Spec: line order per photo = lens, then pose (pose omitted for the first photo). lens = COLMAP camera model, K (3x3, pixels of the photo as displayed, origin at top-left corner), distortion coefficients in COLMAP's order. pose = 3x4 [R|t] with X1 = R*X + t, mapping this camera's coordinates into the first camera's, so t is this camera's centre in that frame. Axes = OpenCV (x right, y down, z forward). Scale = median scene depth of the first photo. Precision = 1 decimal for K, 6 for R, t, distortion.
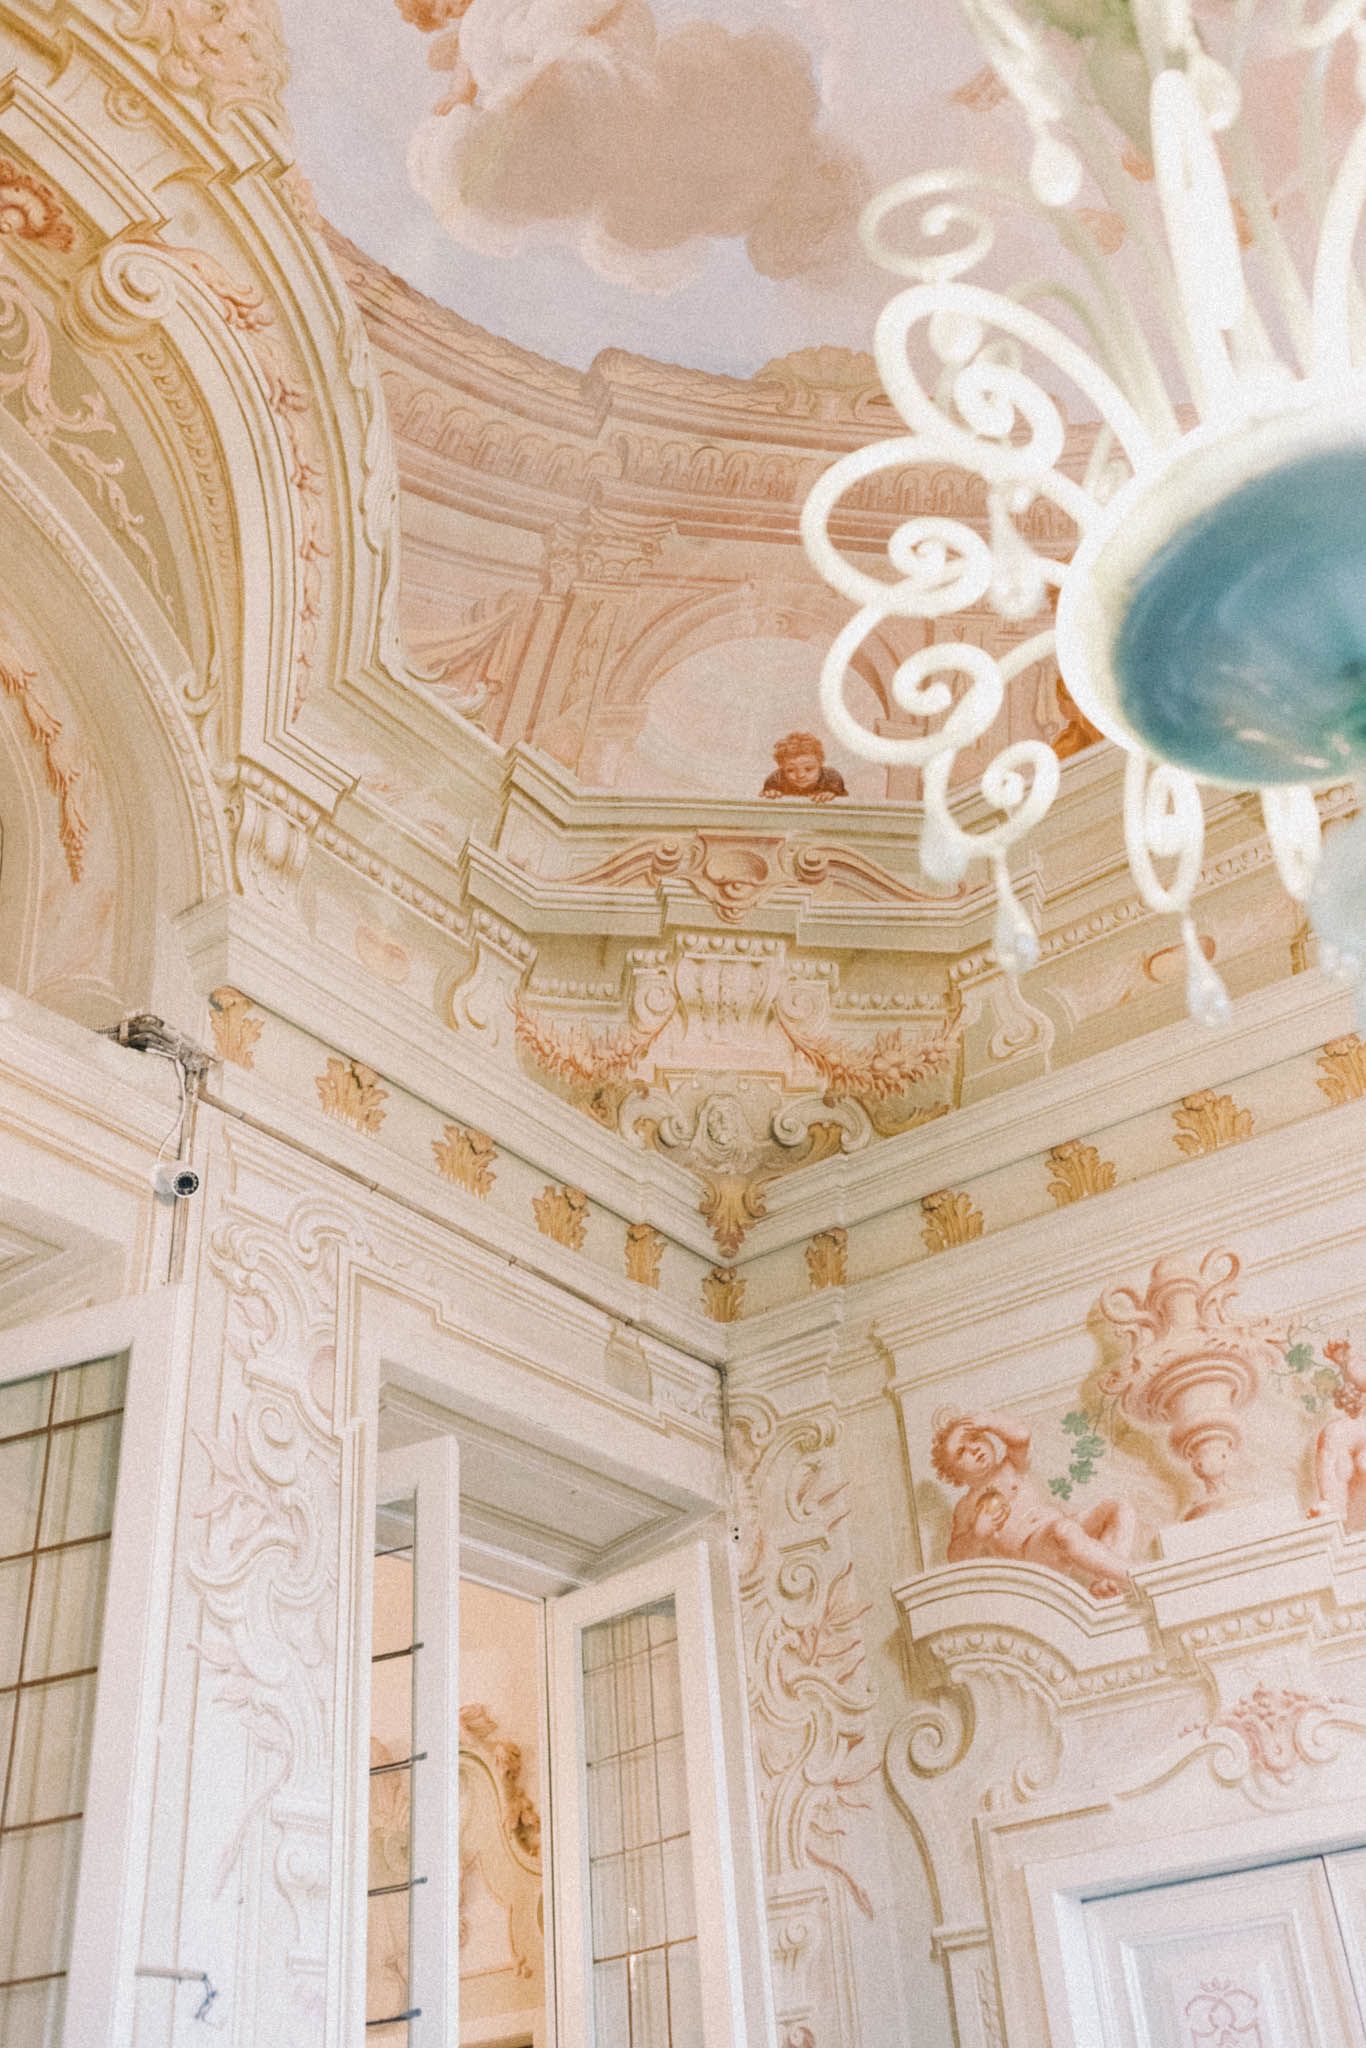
lens RADIAL K [[1971.5, 0, 691.5], [0, 1971.5, 1037.0], [0, 0, 1]] dist [0.004785, 0.000000]
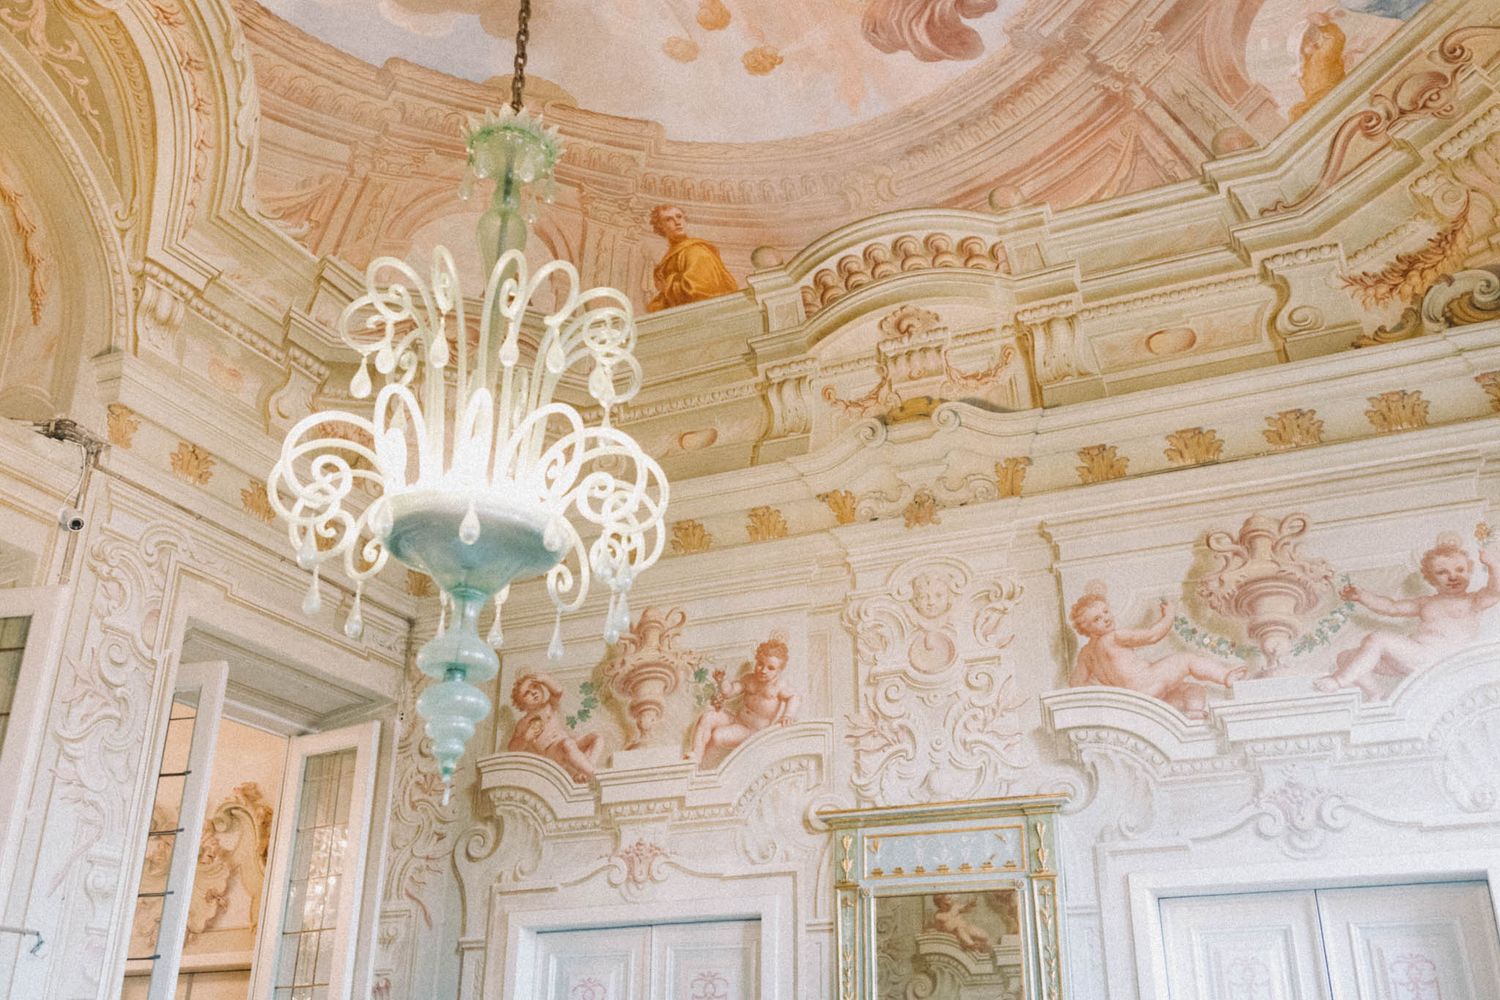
lens RADIAL K [[1443.9, 0, 760.7], [0, 1443.9, 515.9], [0, 0, 1]] dist [0.004785, 0.000000]
pose [[0.978691, 0.144916, 0.145479, 0.145844], [-0.167107, 0.973814, 0.154149, -0.212194], [-0.119331, -0.175175, 0.977279, -0.333476]]
